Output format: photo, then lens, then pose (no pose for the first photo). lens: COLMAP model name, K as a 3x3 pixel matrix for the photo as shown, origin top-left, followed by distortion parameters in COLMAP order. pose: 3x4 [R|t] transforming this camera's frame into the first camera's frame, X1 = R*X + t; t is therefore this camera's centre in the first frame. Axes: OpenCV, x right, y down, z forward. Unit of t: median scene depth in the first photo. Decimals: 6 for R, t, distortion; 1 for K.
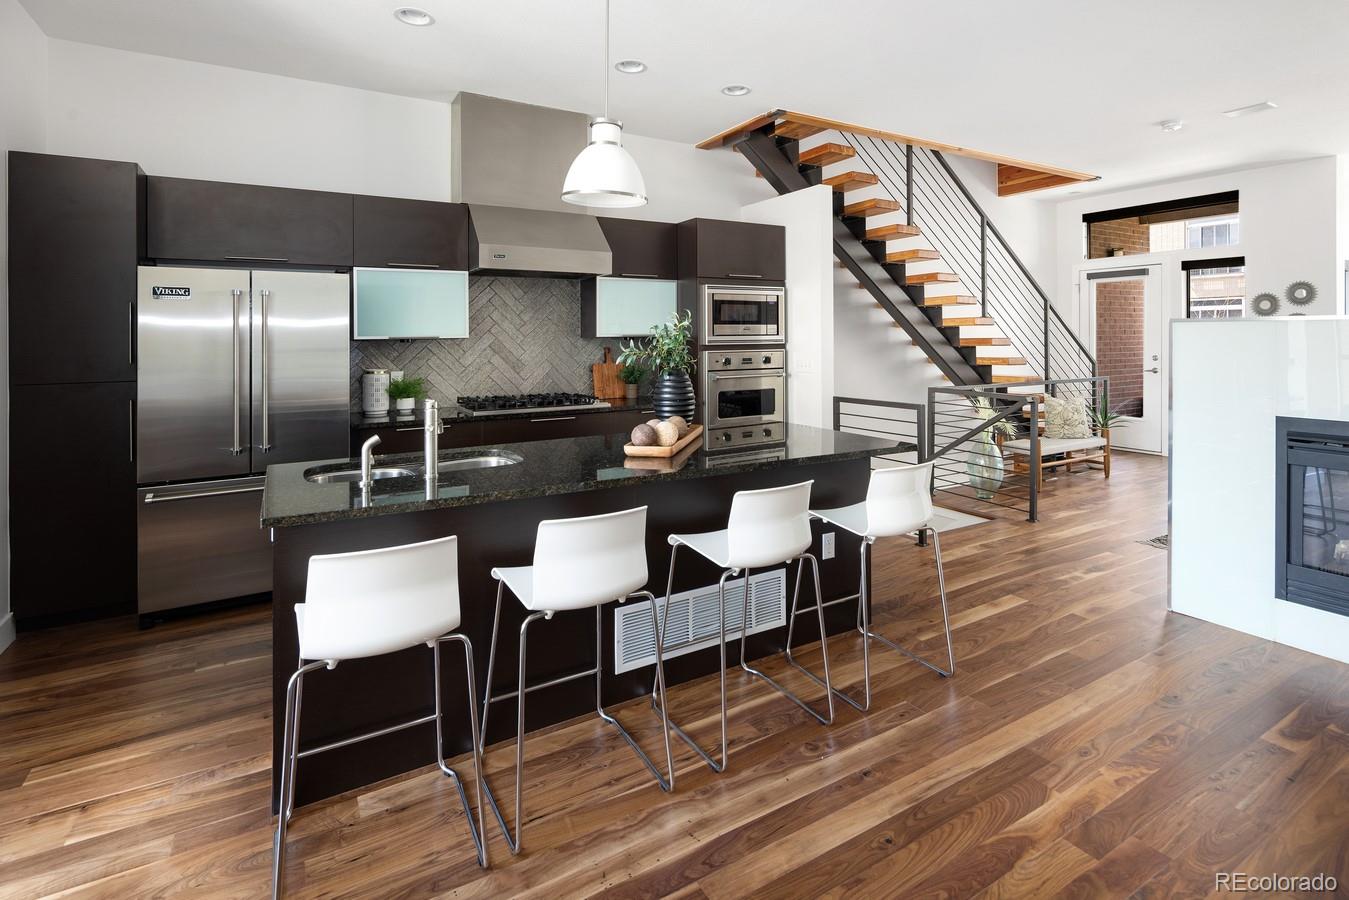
lens RADIAL K [[653.8, 0, 701.2], [0, 653.8, 362.5], [0, 0, 1]] dist [-0.000946, -0.001583]
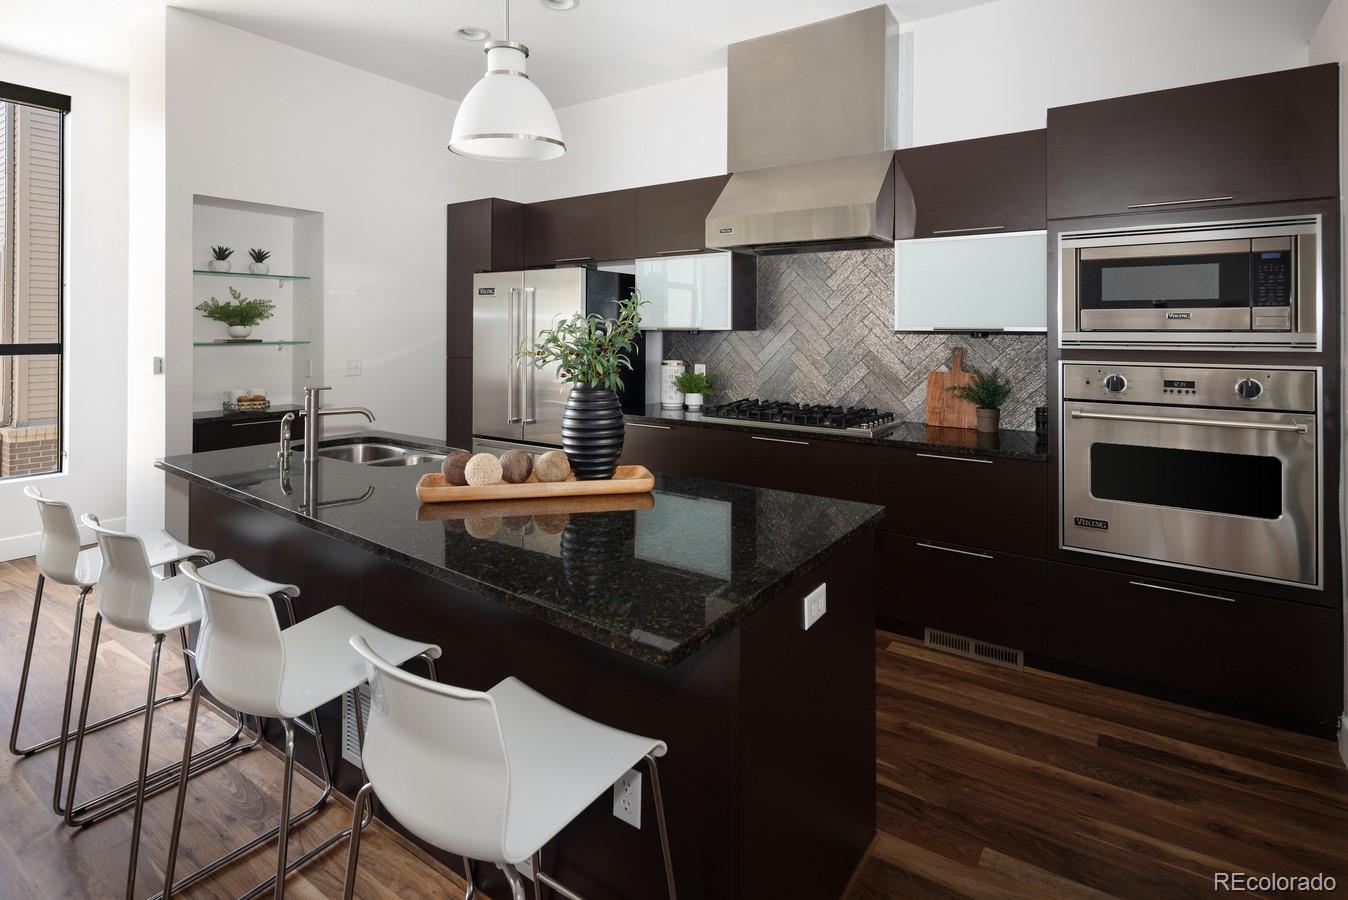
lens RADIAL K [[694.6, 0, 654.1], [0, 694.6, 329.6], [0, 0, 1]] dist [0.002246, -0.004945]
pose [[0.395436, 0.011161, -0.918426, 0.333511], [-0.044282, 0.998995, -0.006926, -0.020665], [0.917425, 0.043409, 0.395533, 0.421985]]
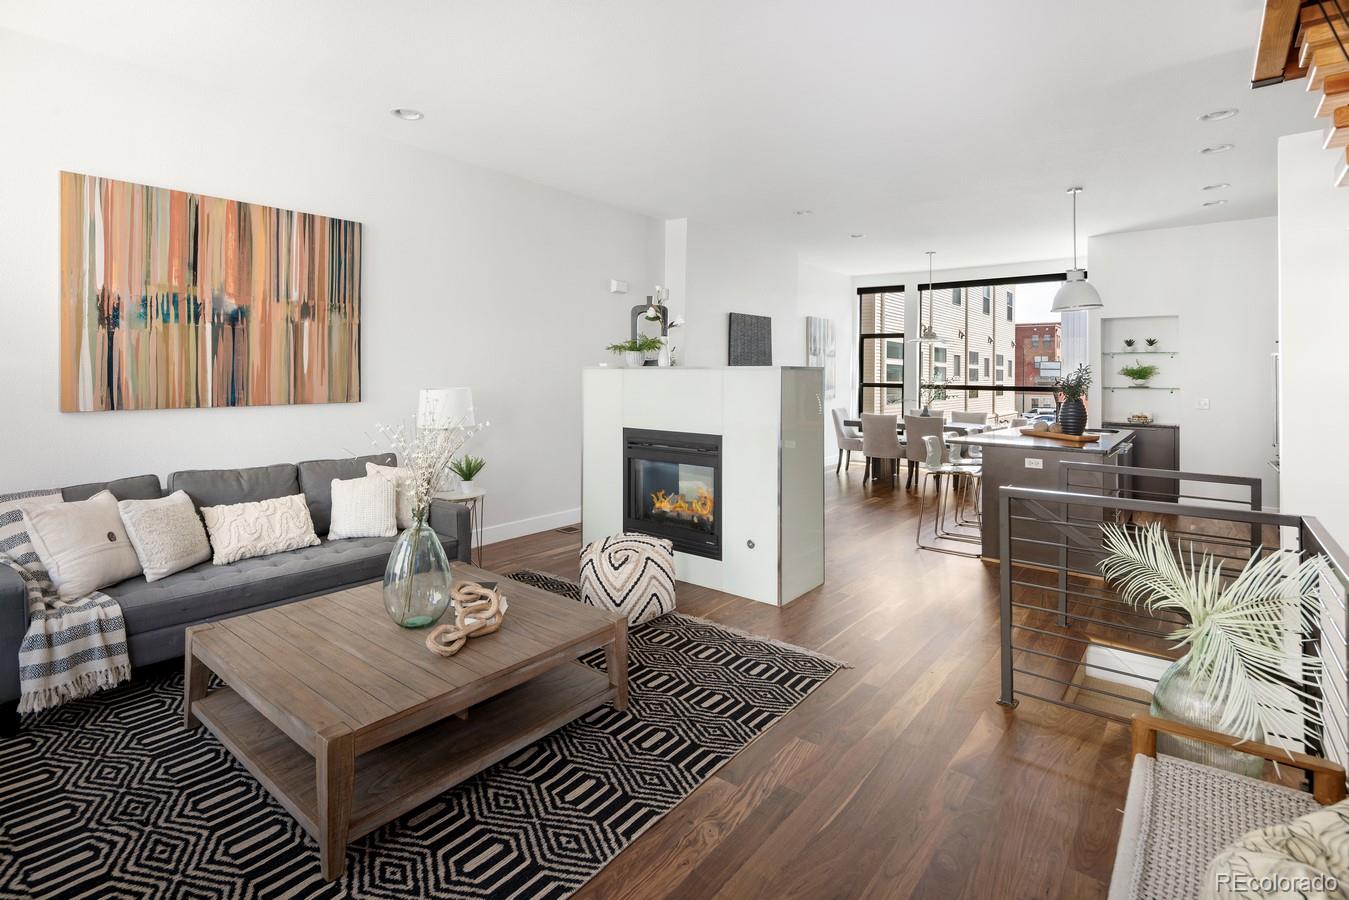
lens RADIAL K [[653.8, 0, 657.9], [0, 653.8, 385.1], [0, 0, 1]] dist [-0.000946, -0.001583]
pose [[-0.945241, 0.003279, -0.326357, 0.855571], [-0.016827, 0.998130, 0.058767, -0.059220], [0.325939, 0.061040, -0.943418, 1.230748]]
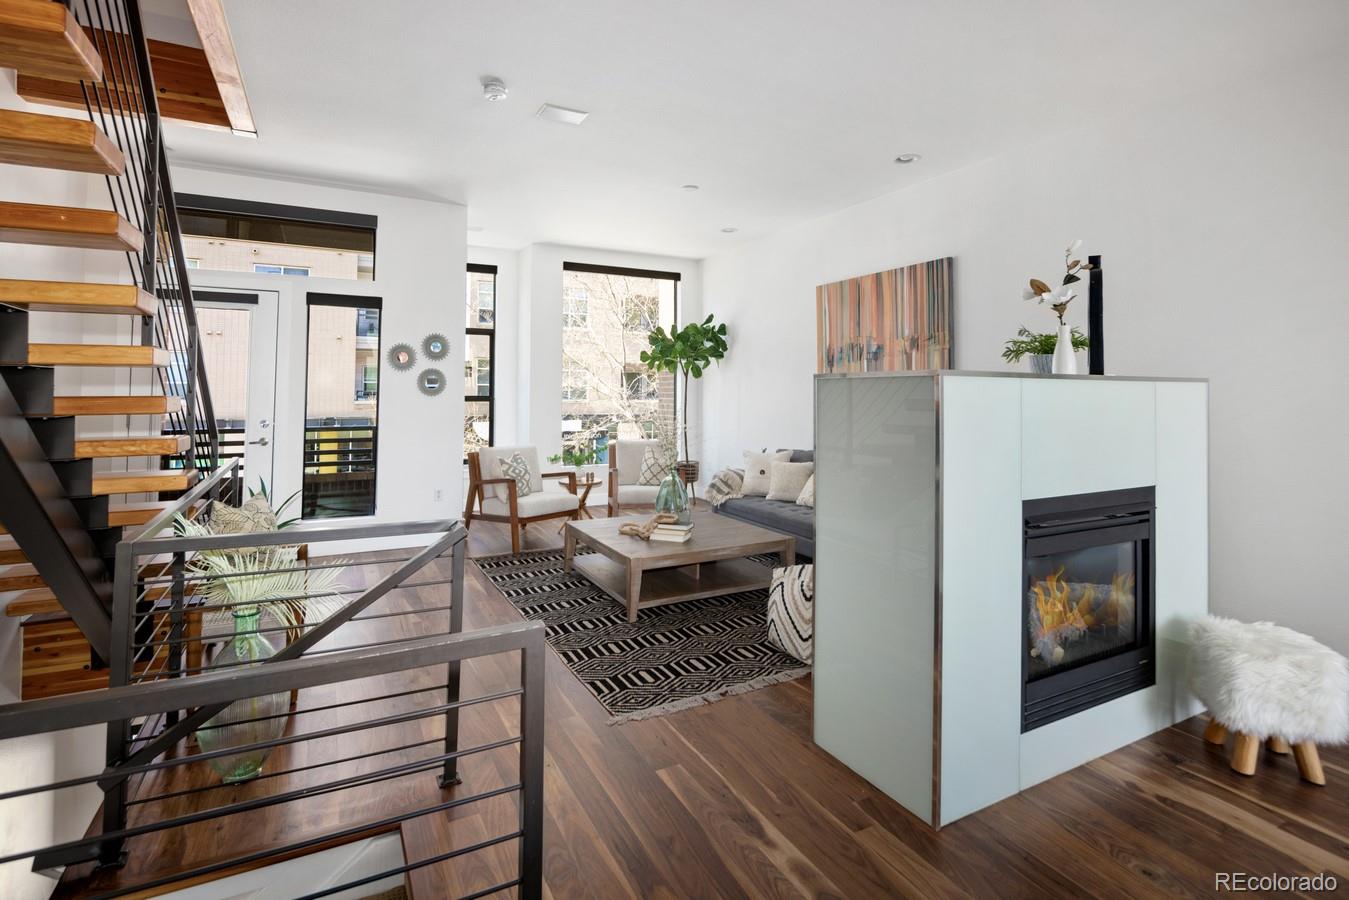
lens RADIAL K [[653.8, 0, 653.6], [0, 653.8, 383.3], [0, 0, 1]] dist [-0.000946, -0.001583]
pose [[0.092455, 0.017924, 0.995556, 0.032333], [0.034889, 0.999166, -0.021229, -0.027454], [-0.995105, 0.036697, 0.091752, 0.685750]]
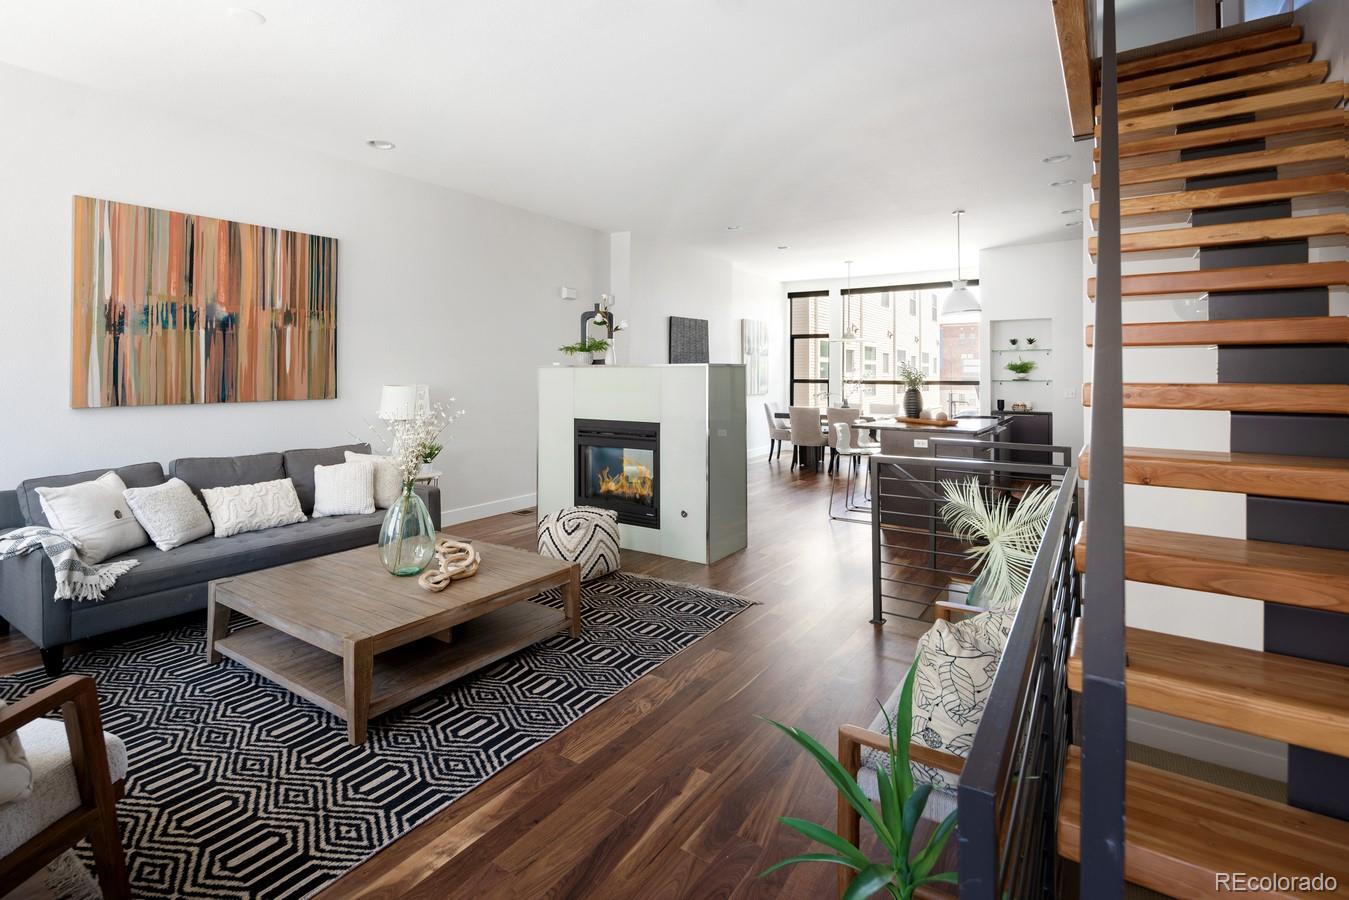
lens RADIAL K [[653.8, 0, 670.6], [0, 653.8, 370.7], [0, 0, 1]] dist [-0.000946, -0.001583]
pose [[-0.909717, 0.004194, -0.415209, 0.893370], [-0.010610, 0.999388, 0.033340, -0.057938], [0.415094, 0.034735, -0.909115, 1.355912]]
